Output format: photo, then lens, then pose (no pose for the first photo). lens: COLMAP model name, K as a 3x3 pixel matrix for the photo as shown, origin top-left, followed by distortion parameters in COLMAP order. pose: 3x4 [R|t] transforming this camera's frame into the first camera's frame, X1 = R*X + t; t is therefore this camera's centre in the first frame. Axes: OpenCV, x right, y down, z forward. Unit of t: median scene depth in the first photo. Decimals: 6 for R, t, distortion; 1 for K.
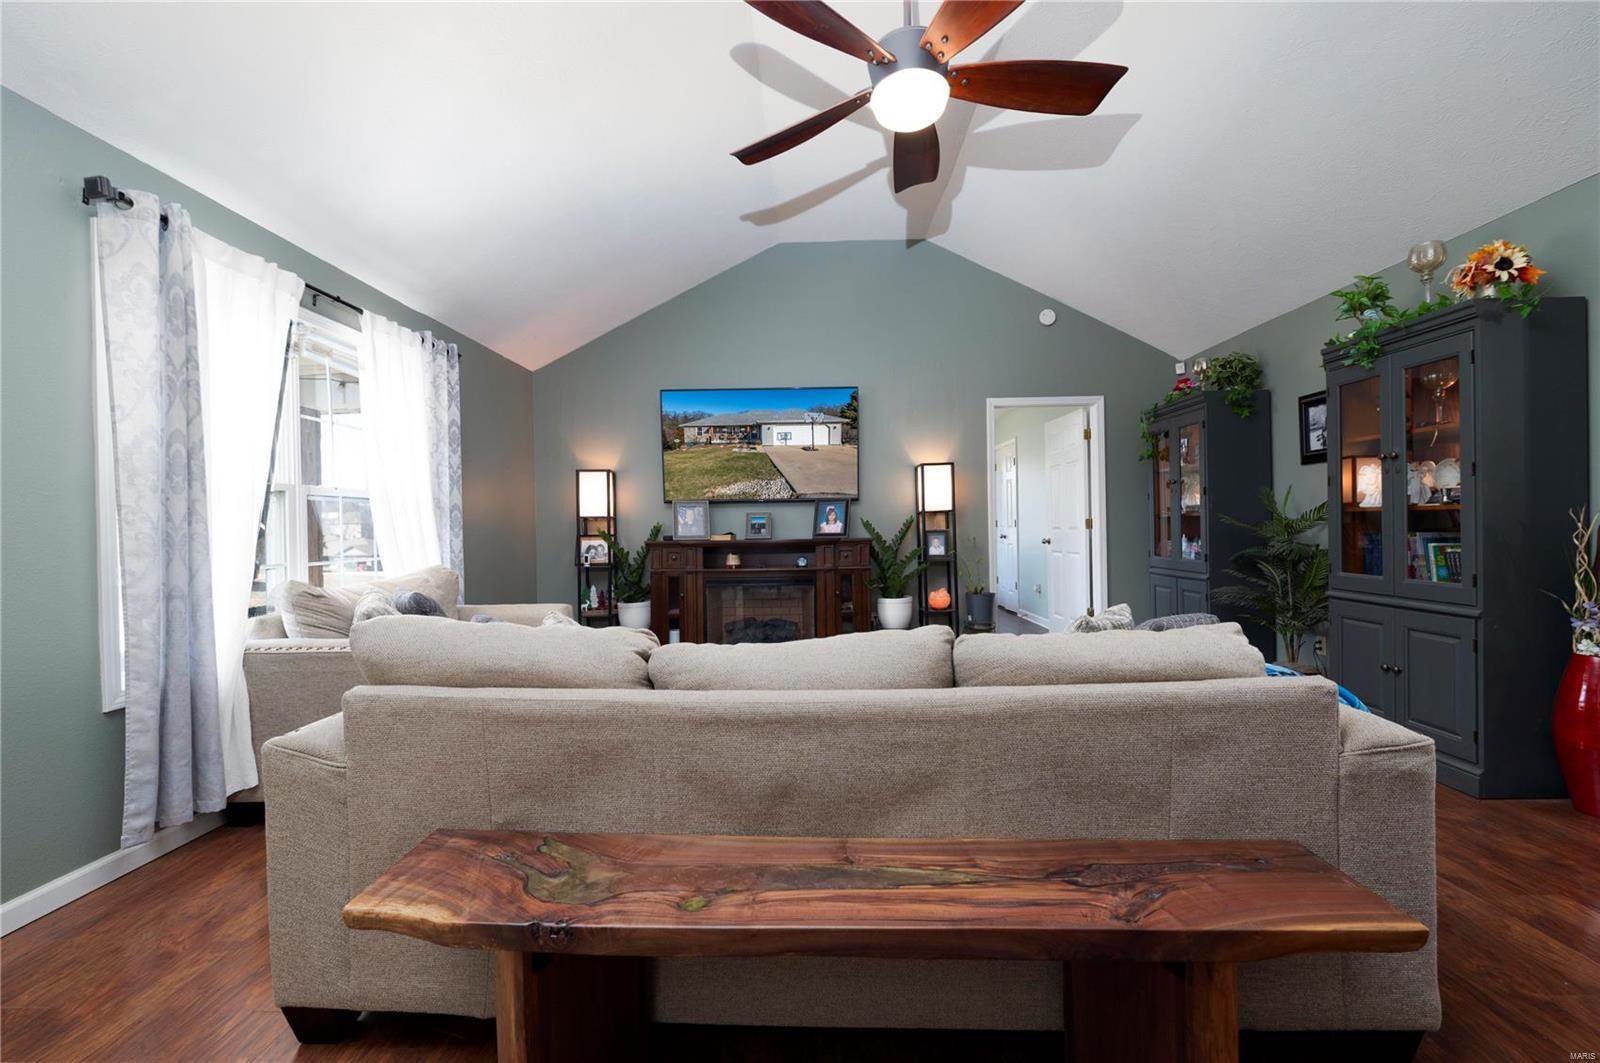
lens RADIAL K [[655.2, 0, 793.8], [0, 655.2, 523.1], [0, 0, 1]] dist [-0.007030, 0.000158]
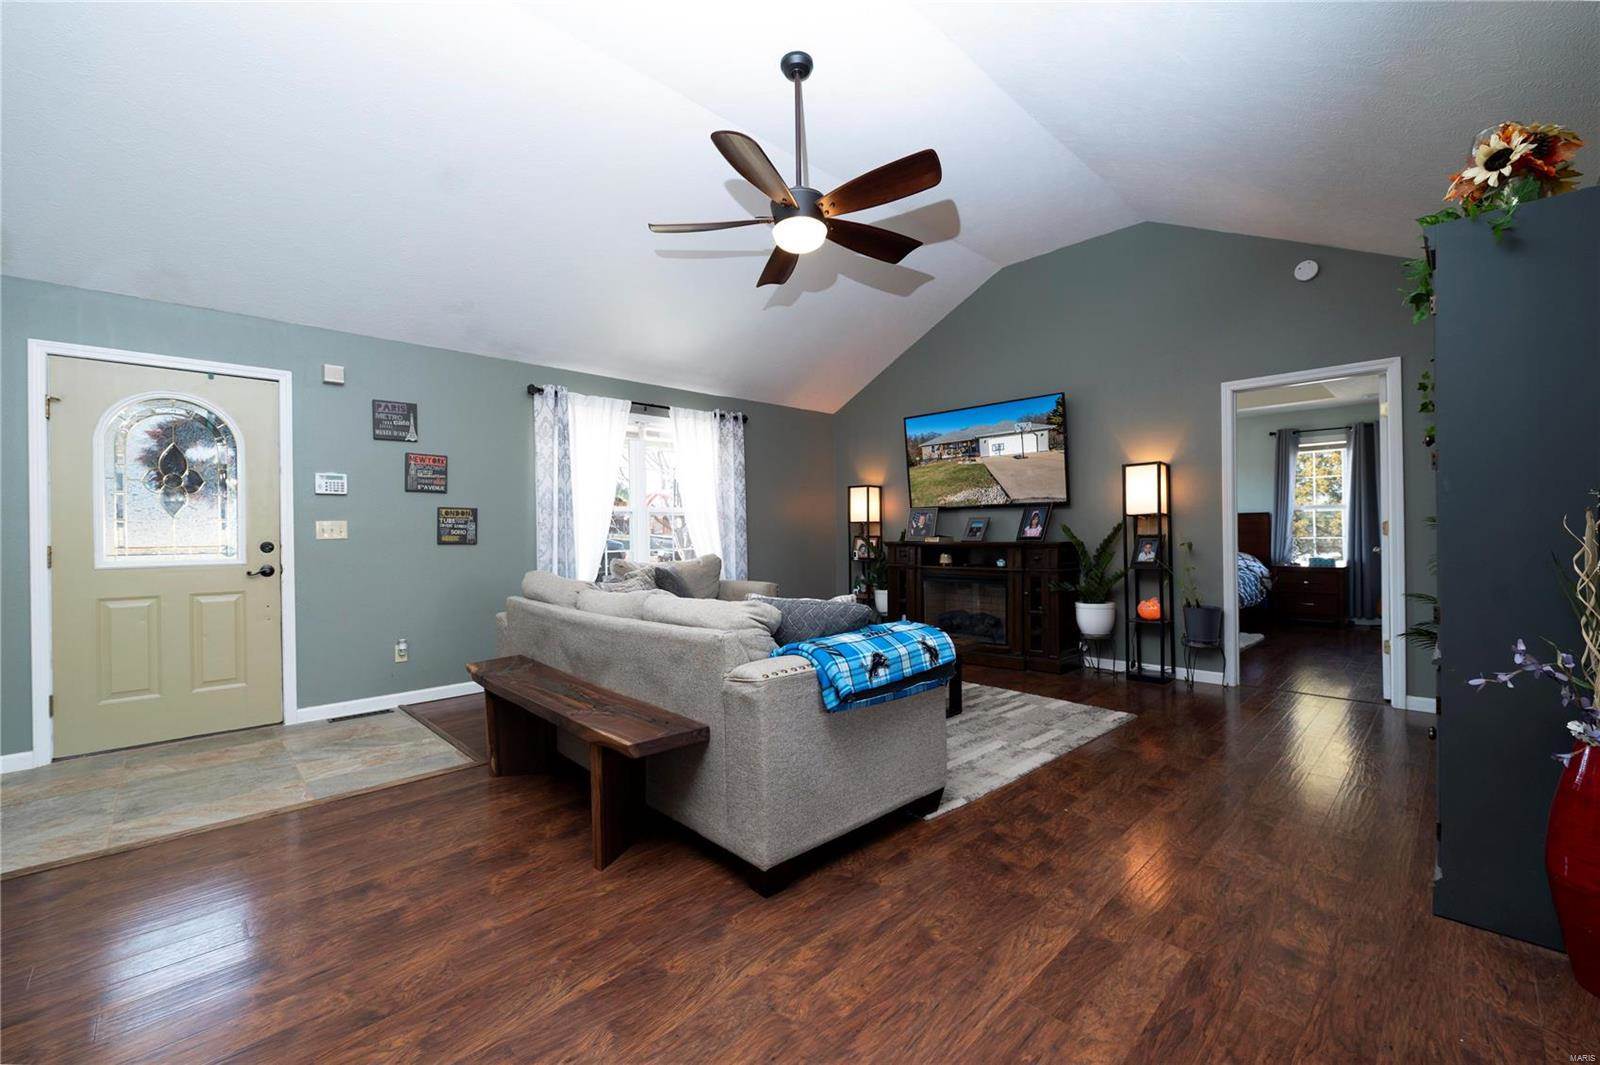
lens RADIAL K [[655.2, 0, 799.9], [0, 655.2, 531.5], [0, 0, 1]] dist [-0.007030, 0.000158]
pose [[0.710347, 0.006997, -0.703817, 0.519368], [0.004097, 0.999893, 0.014075, -0.009244], [0.703840, -0.012882, 0.710242, -0.006899]]
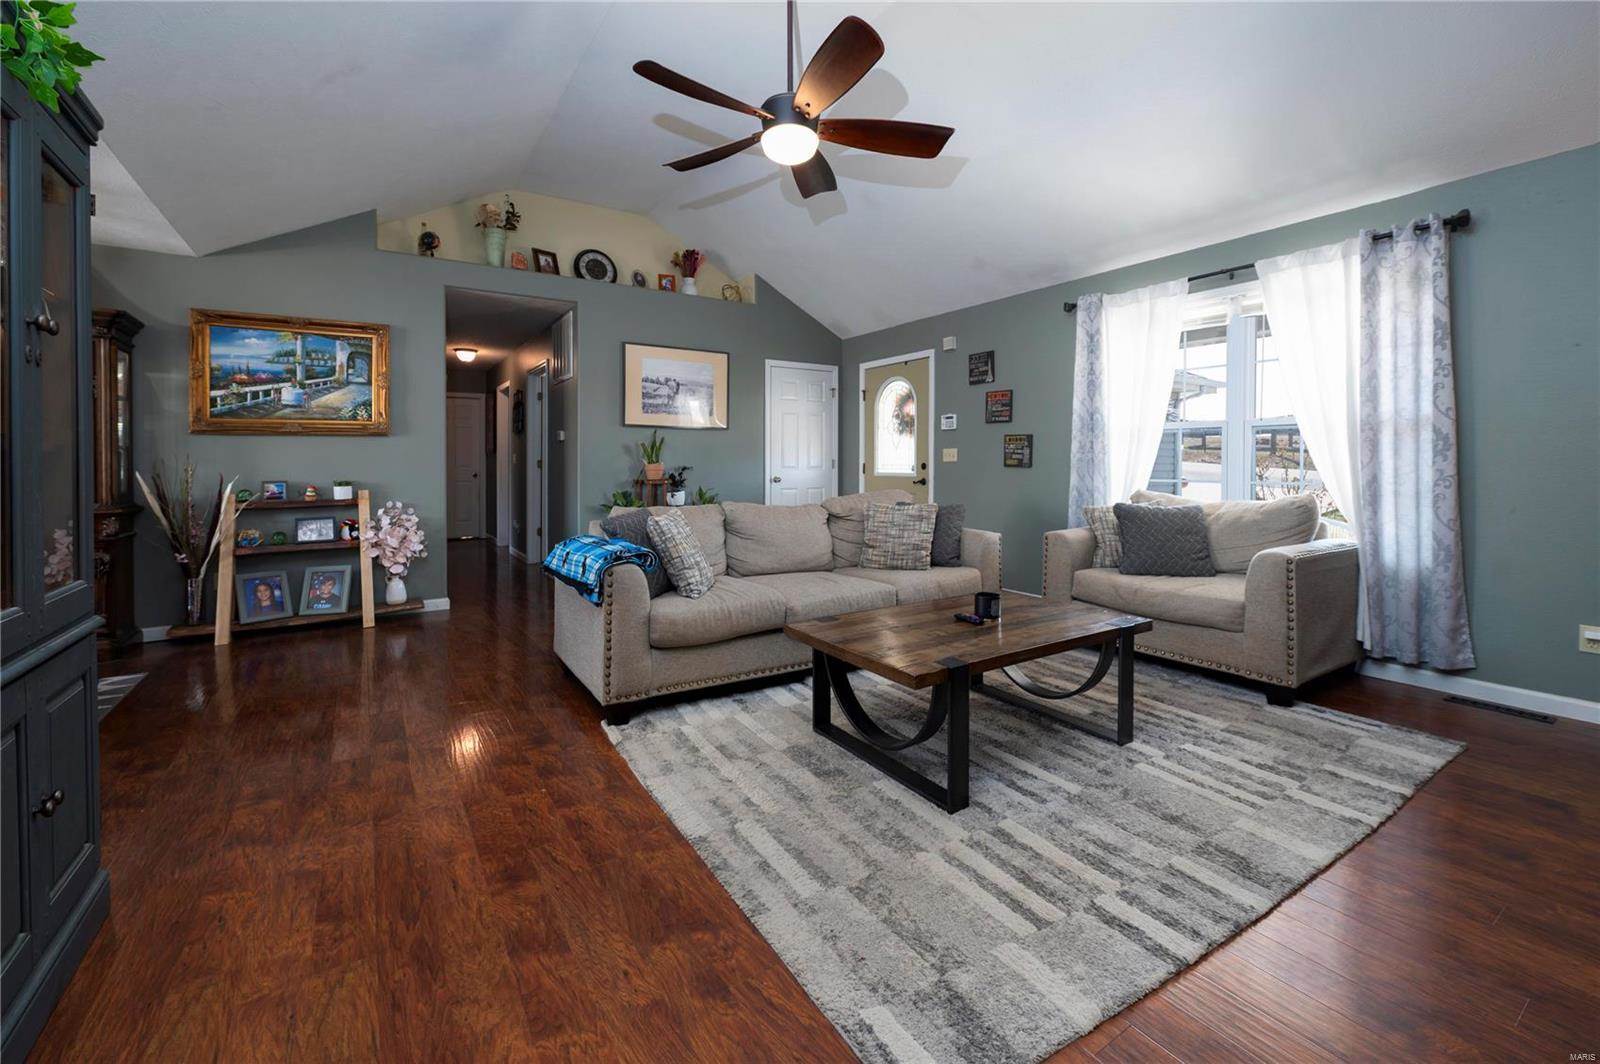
lens RADIAL K [[655.2, 0, 781.6], [0, 655.2, 463.5], [0, 0, 1]] dist [-0.007030, 0.000158]
pose [[-0.831469, 0.021406, -0.555159, 0.417003], [0.020762, 0.999757, 0.007453, -0.001815], [0.555183, -0.005330, -0.831711, 0.929467]]
